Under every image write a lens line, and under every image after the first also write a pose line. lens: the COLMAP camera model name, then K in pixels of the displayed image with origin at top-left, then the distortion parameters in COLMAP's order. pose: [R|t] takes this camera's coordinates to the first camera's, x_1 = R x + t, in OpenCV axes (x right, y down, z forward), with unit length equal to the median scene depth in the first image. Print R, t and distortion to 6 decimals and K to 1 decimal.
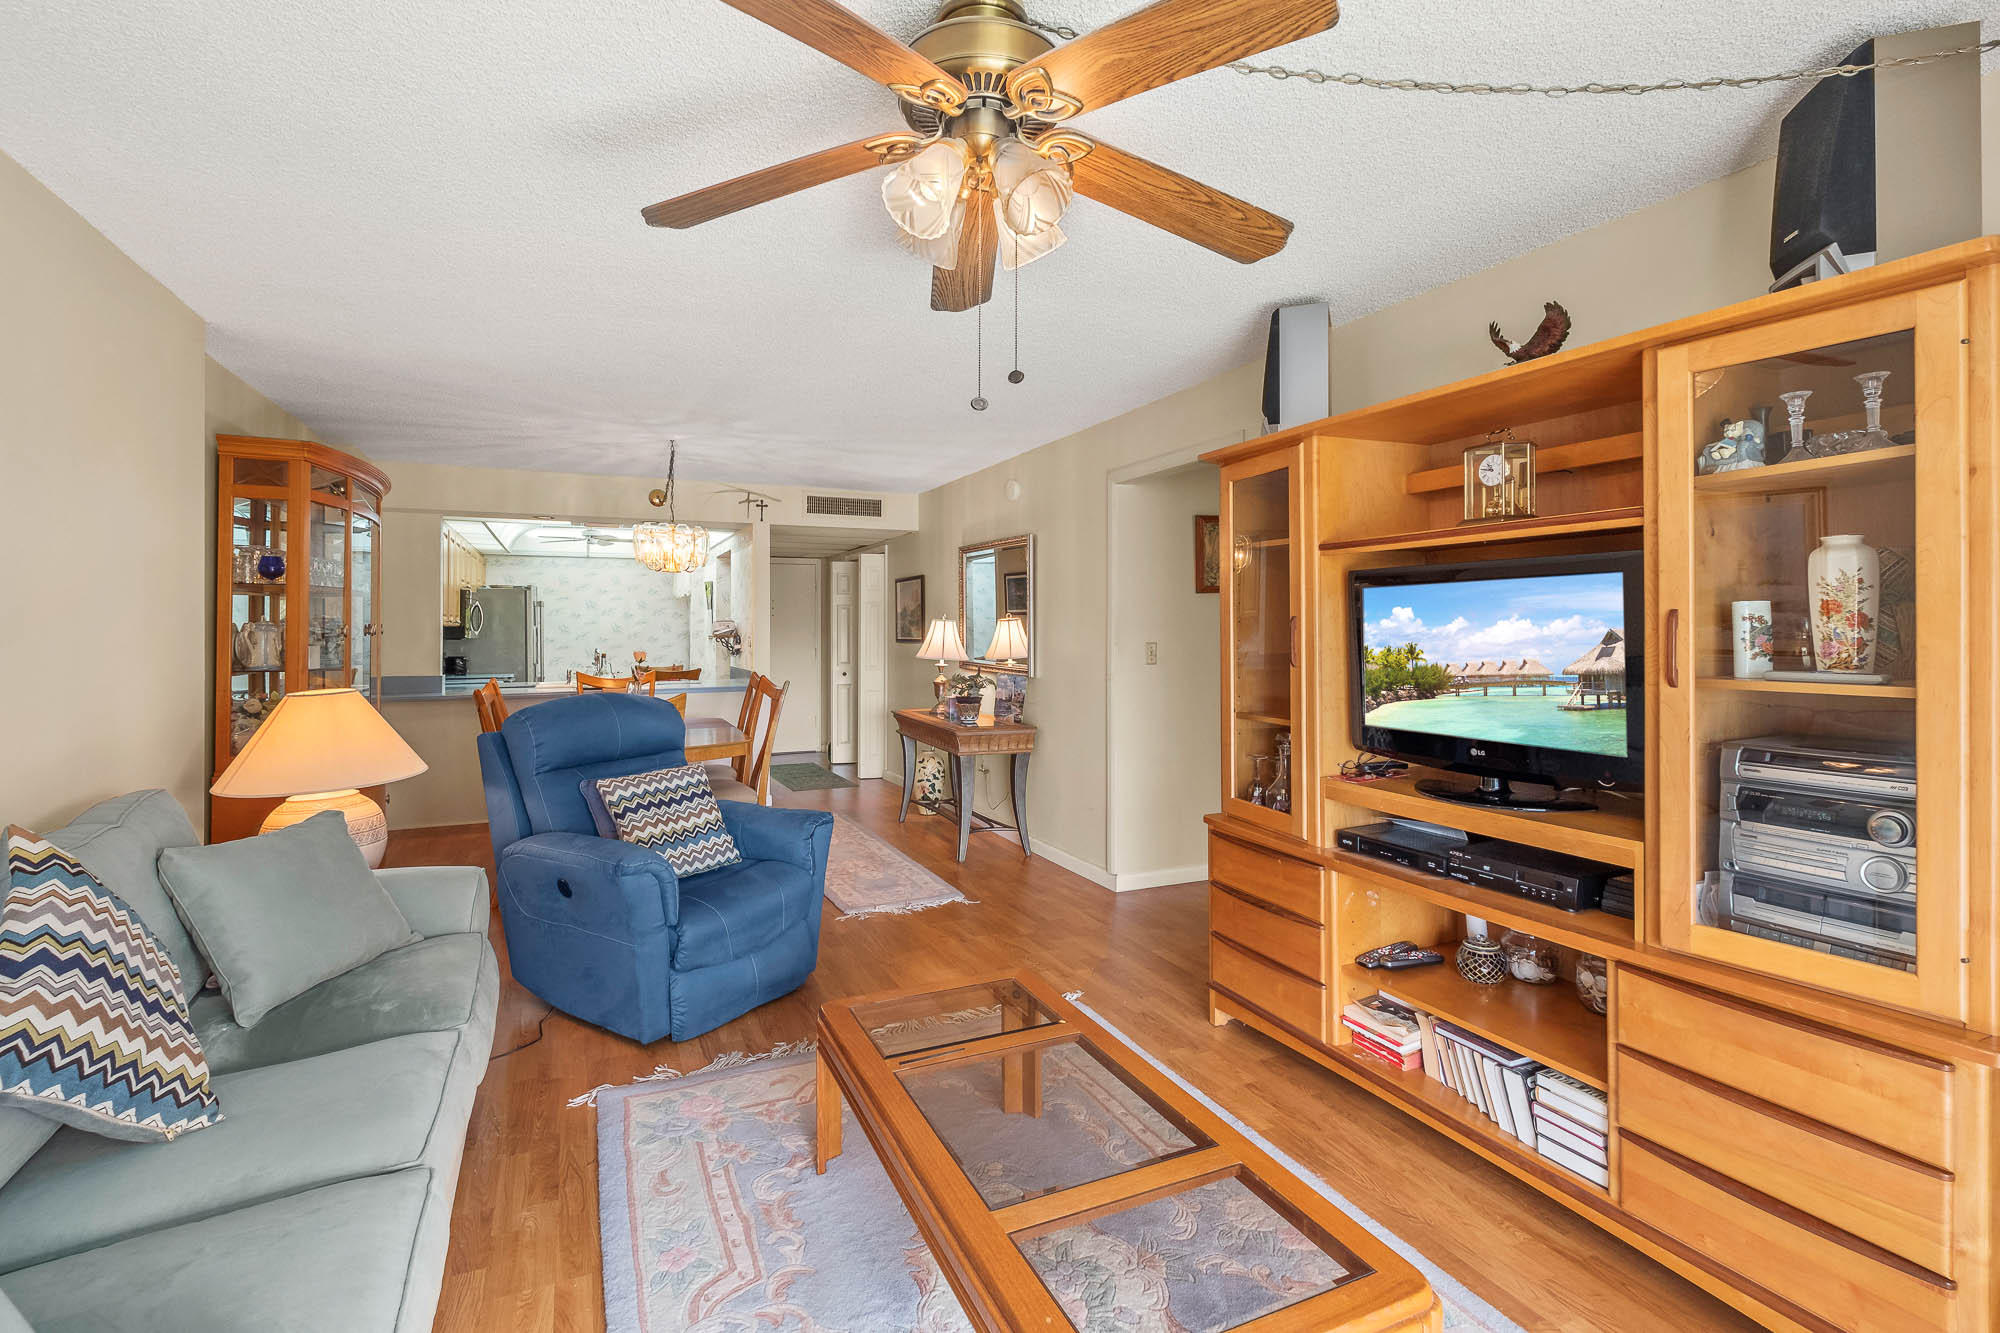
lens RADIAL K [[899.1, 0, 970.8], [0, 899.1, 618.4], [0, 0, 1]] dist [-0.001796, -0.001161]
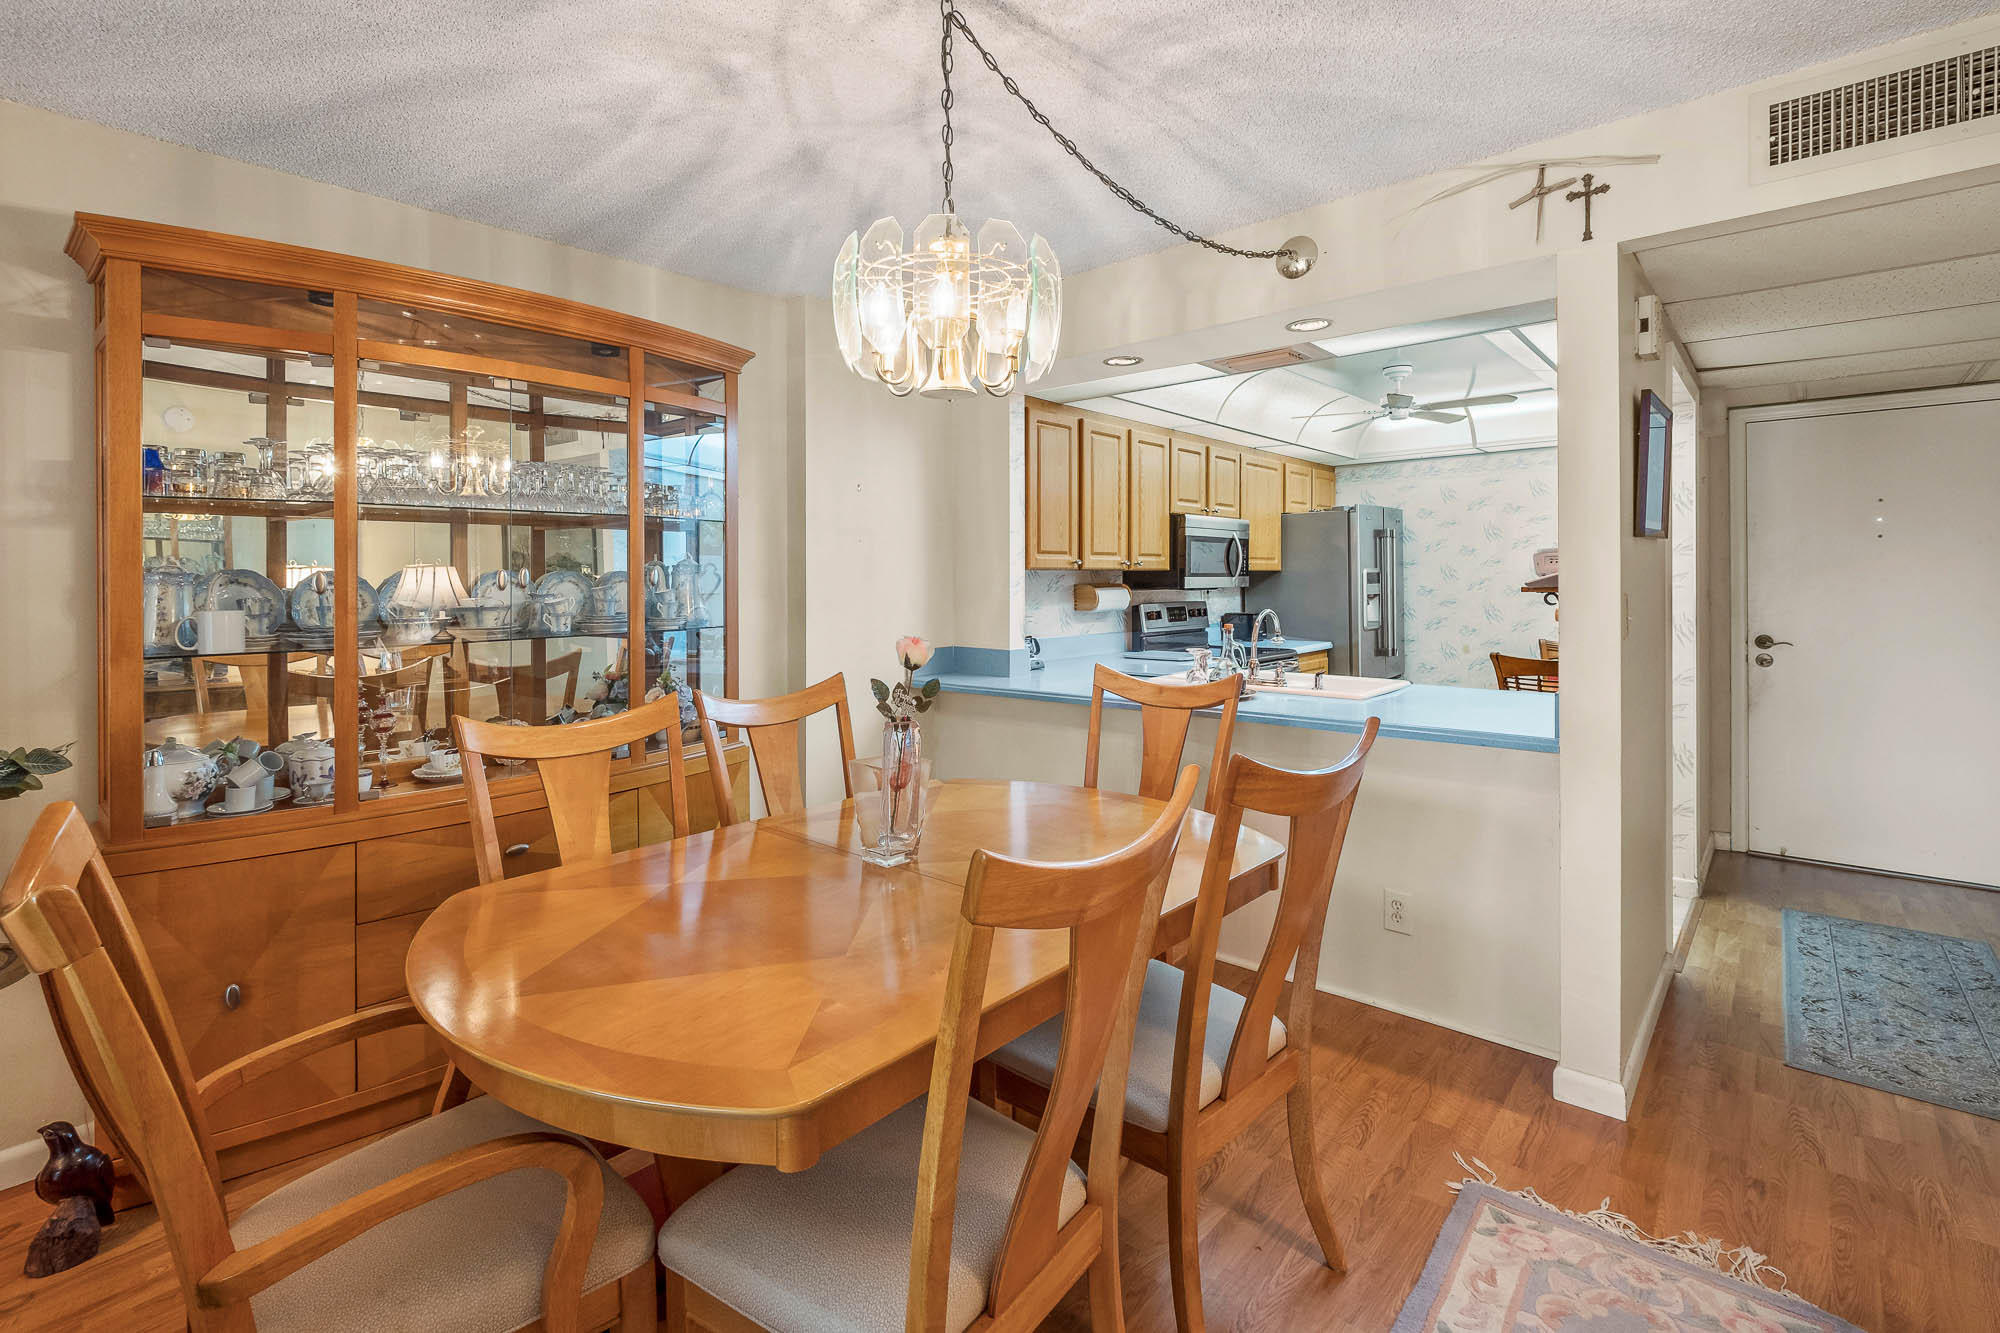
lens RADIAL K [[899.1, 0, 983.6], [0, 899.1, 587.9], [0, 0, 1]] dist [-0.001796, -0.001161]
pose [[0.412033, 0.013265, -0.911072, -0.016820], [0.014595, 0.999670, 0.021156, 0.004474], [0.911052, -0.022015, 0.411704, 0.439851]]
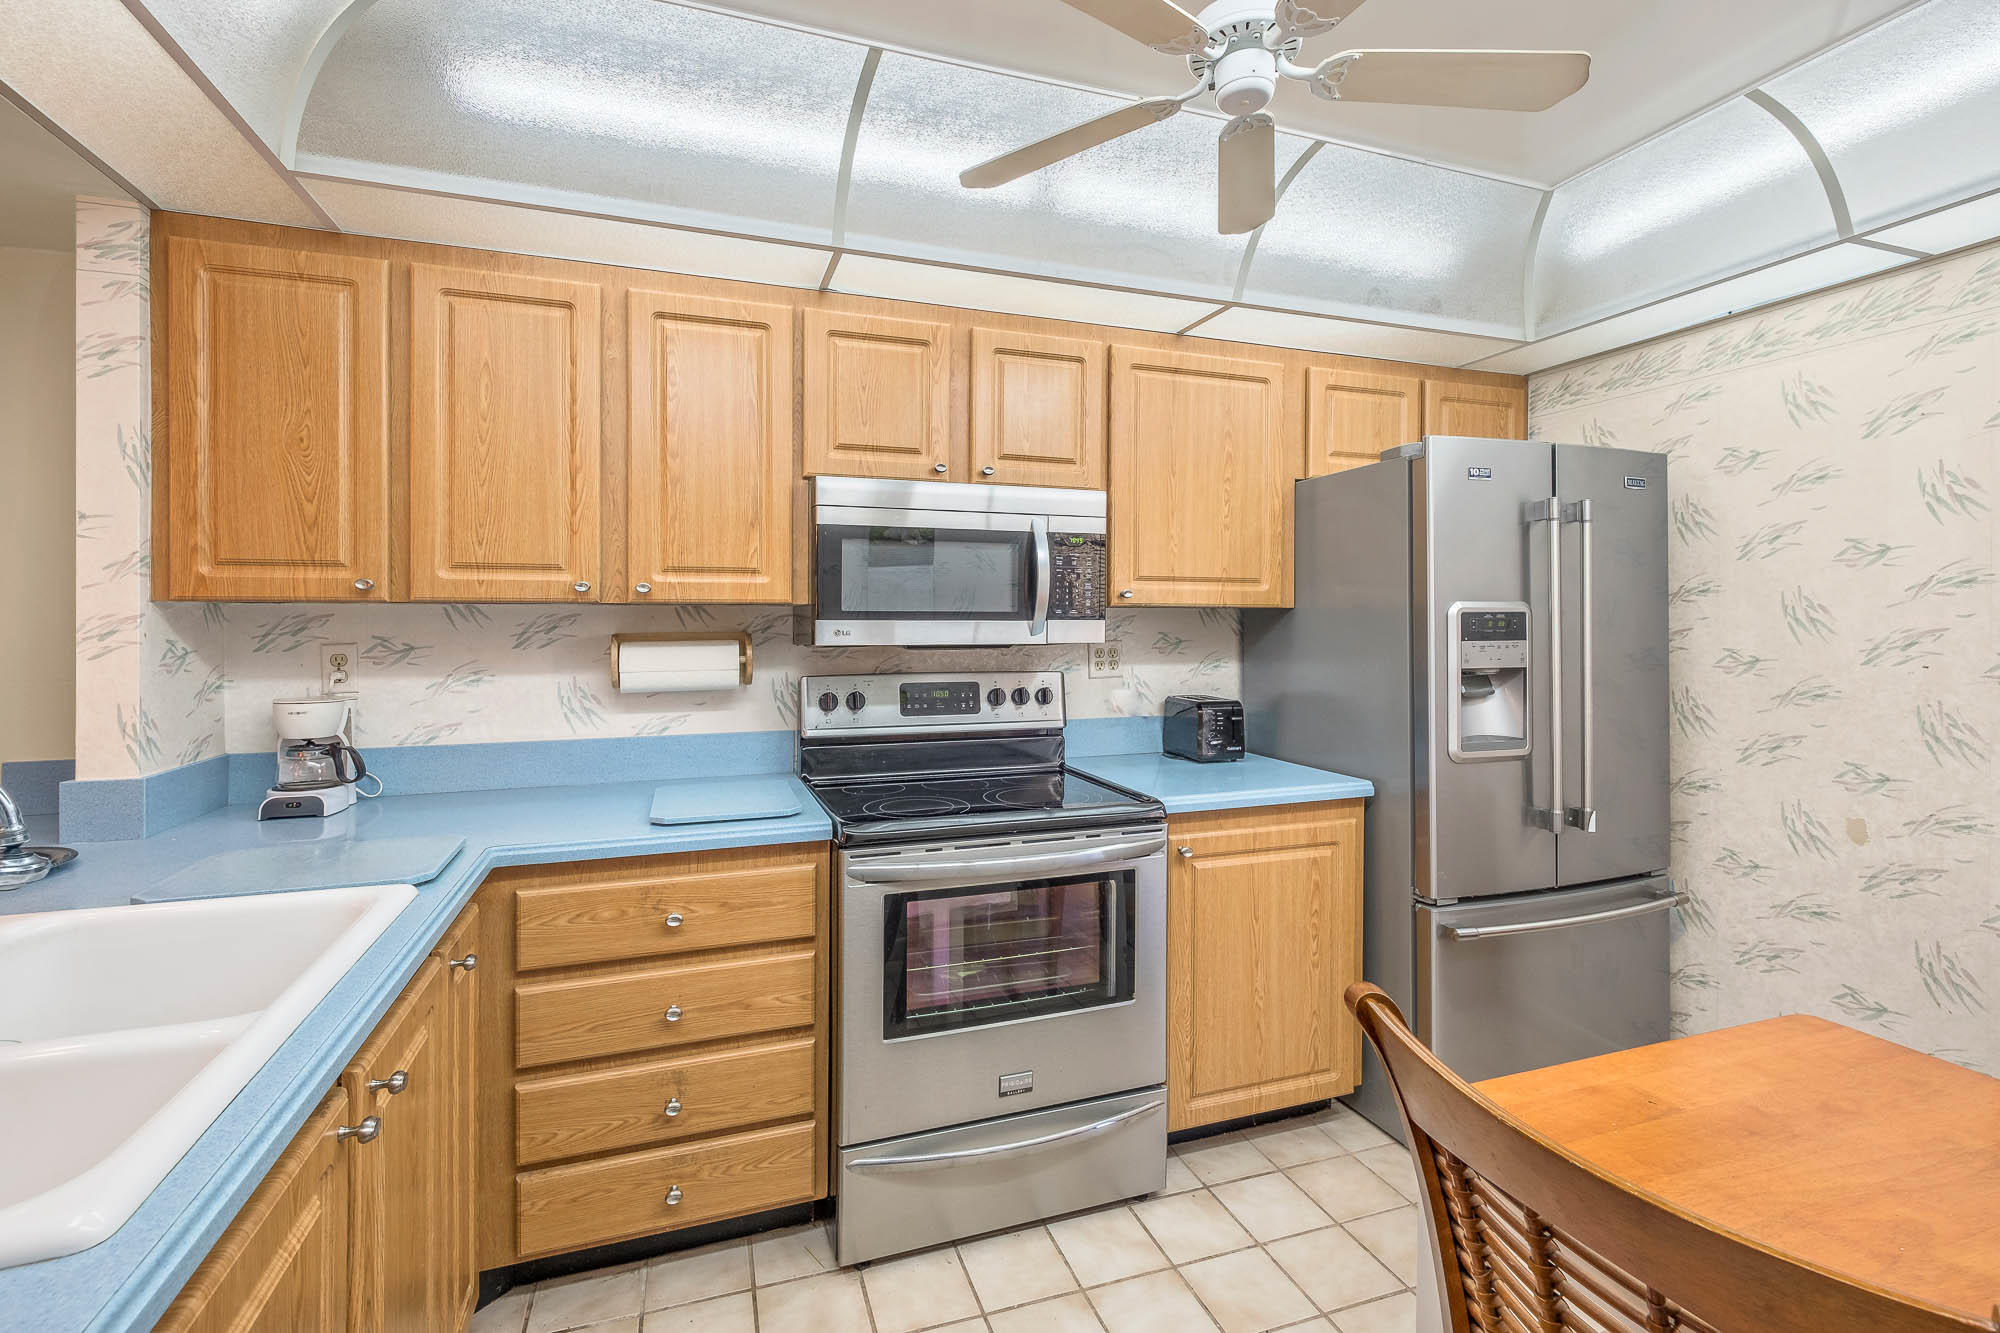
lens RADIAL K [[899.1, 0, 973.1], [0, 899.1, 624.7], [0, 0, 1]] dist [-0.001796, -0.001161]
pose [[-0.077747, 0.008145, -0.996940, -0.204855], [0.011268, 0.999910, 0.007291, 0.010432], [0.996909, -0.010666, -0.077832, 0.790616]]
